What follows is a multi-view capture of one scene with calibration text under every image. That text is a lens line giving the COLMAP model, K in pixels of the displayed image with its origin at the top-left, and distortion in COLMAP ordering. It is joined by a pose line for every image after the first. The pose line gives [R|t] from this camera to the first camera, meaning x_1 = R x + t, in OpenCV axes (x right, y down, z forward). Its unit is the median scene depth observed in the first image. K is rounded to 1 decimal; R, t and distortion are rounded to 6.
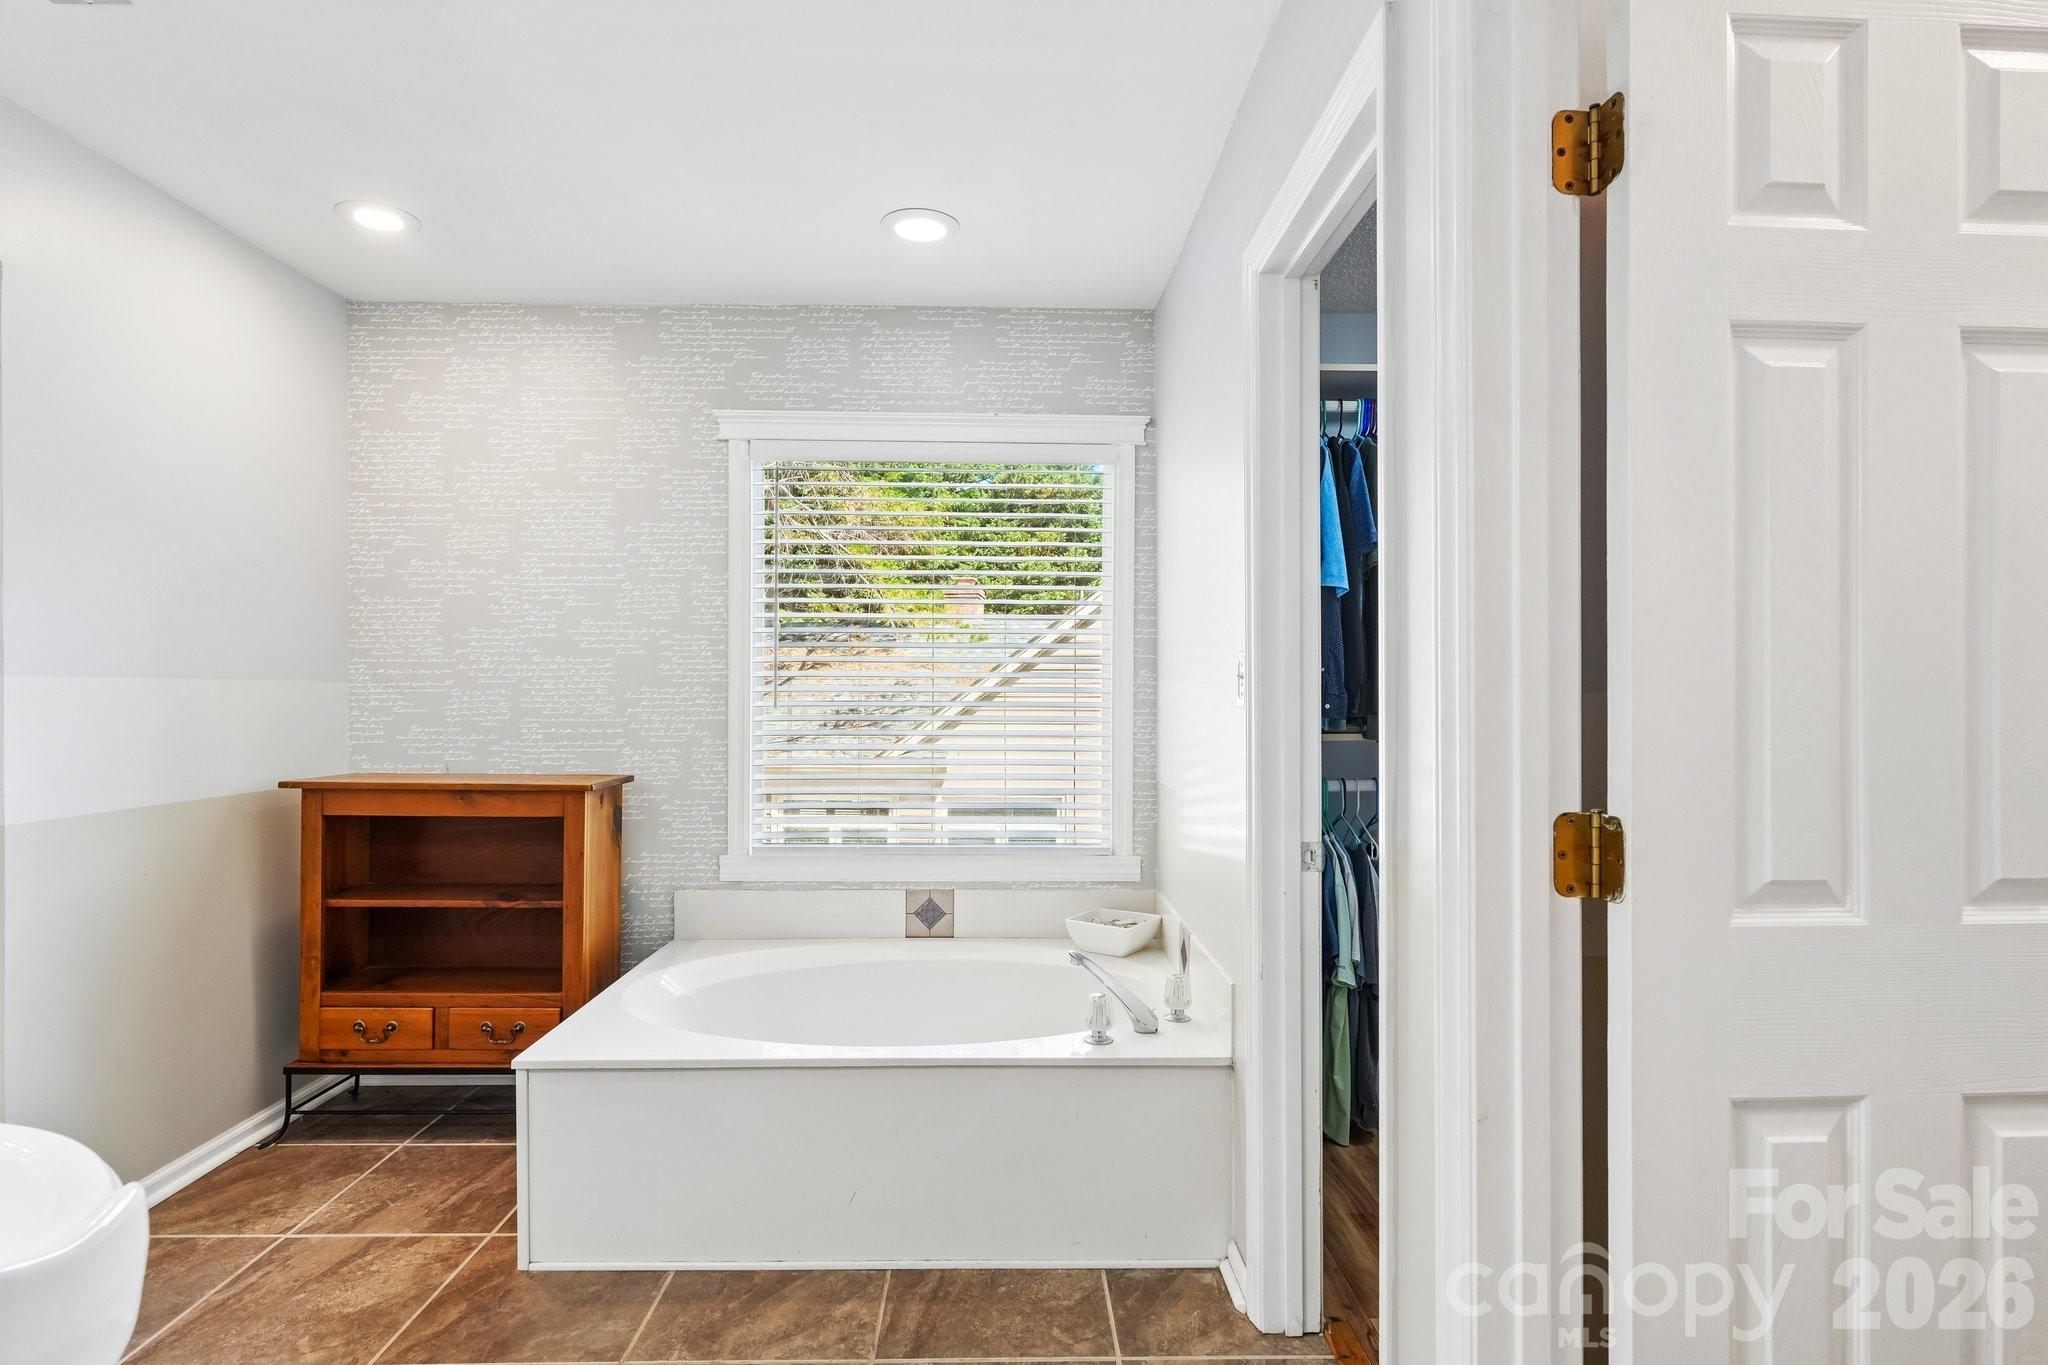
lens RADIAL K [[1014.3, 0, 1012.5], [0, 1014.3, 710.2], [0, 0, 1]] dist [0.005314, 0.001833]
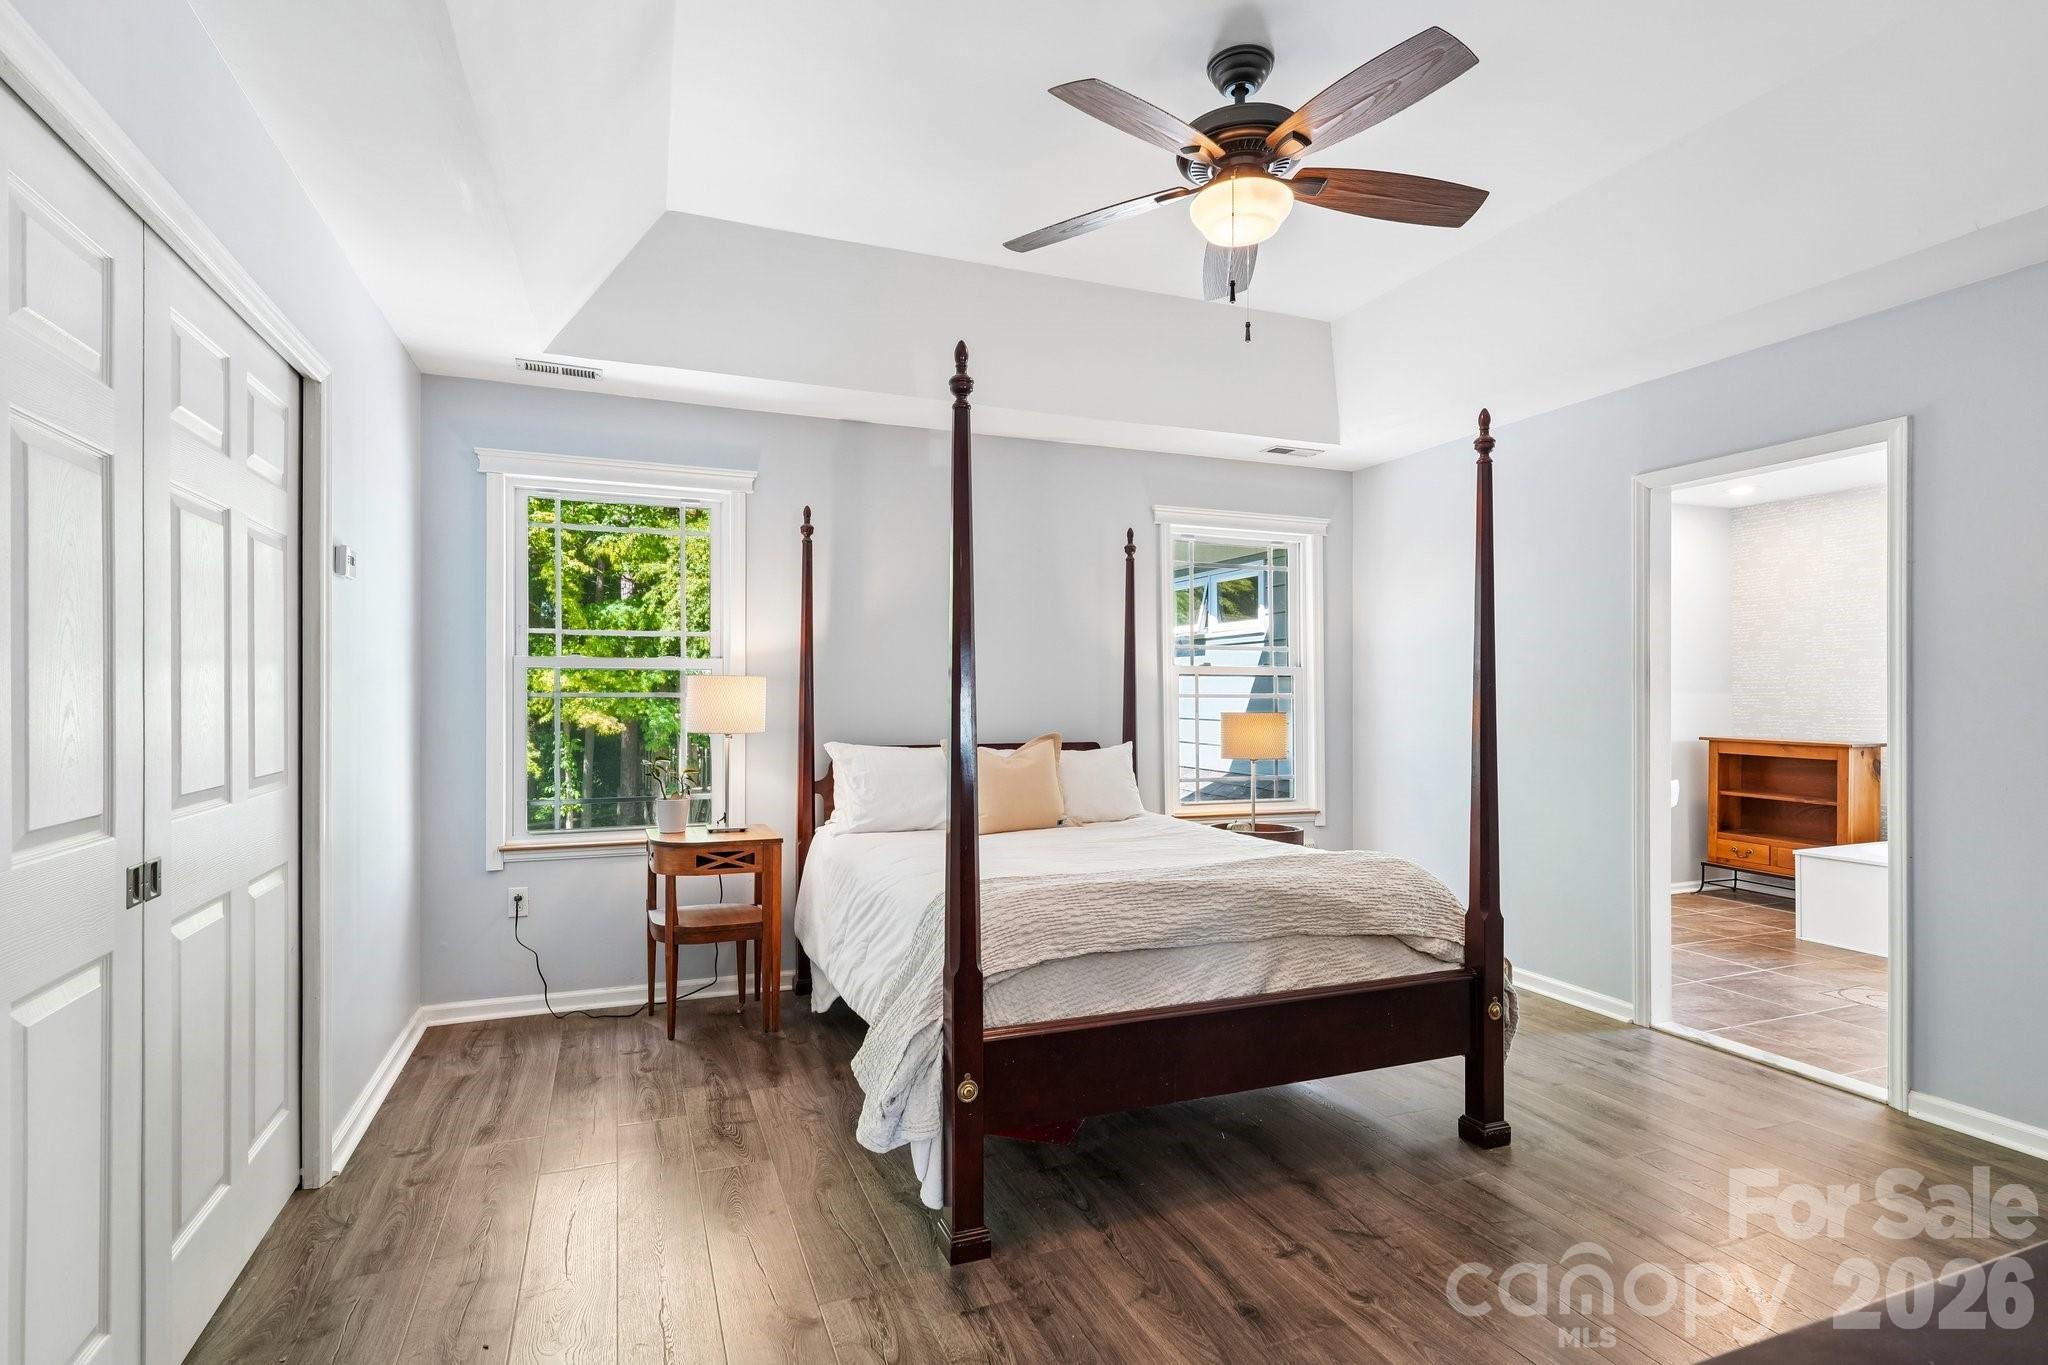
lens RADIAL K [[1014.3, 0, 1027.9], [0, 1014.3, 692.3], [0, 0, 1]] dist [0.005314, 0.001833]
pose [[0.352568, -0.005451, -0.935770, 0.768407], [-0.004332, 0.999963, -0.007457, -0.005982], [0.935776, 0.006683, 0.352531, -1.055544]]
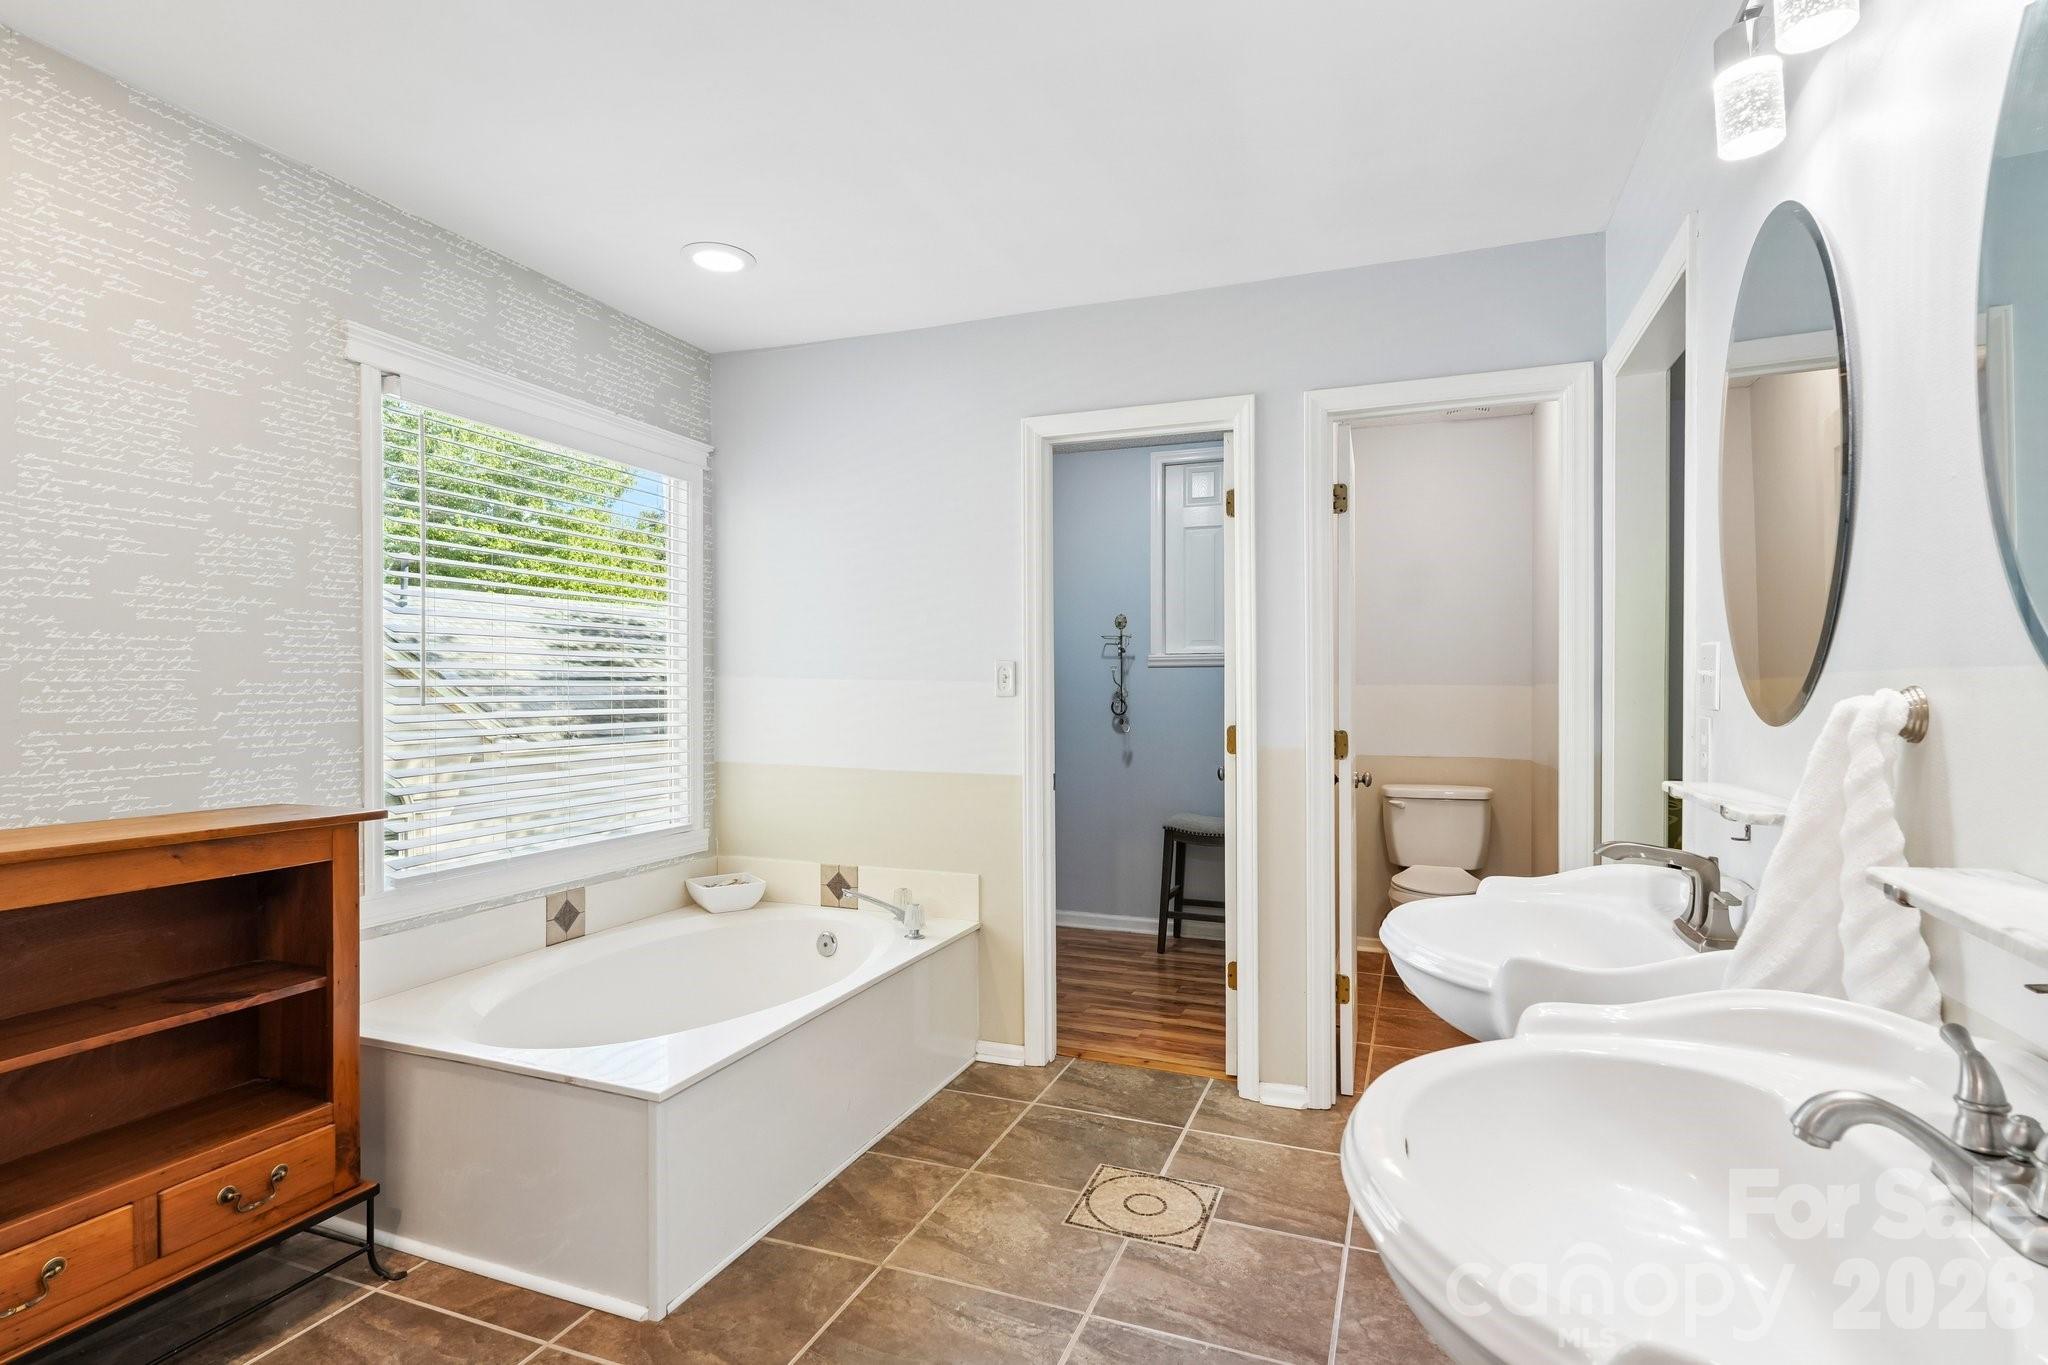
lens RADIAL K [[1014.3, 0, 1025.2], [0, 1014.3, 708.4], [0, 0, 1]] dist [0.005314, 0.001833]
pose [[0.388432, -0.023569, 0.921176, -0.803628], [0.013067, 0.999713, 0.020068, -0.010548], [-0.921385, 0.004242, 0.388629, 0.227113]]
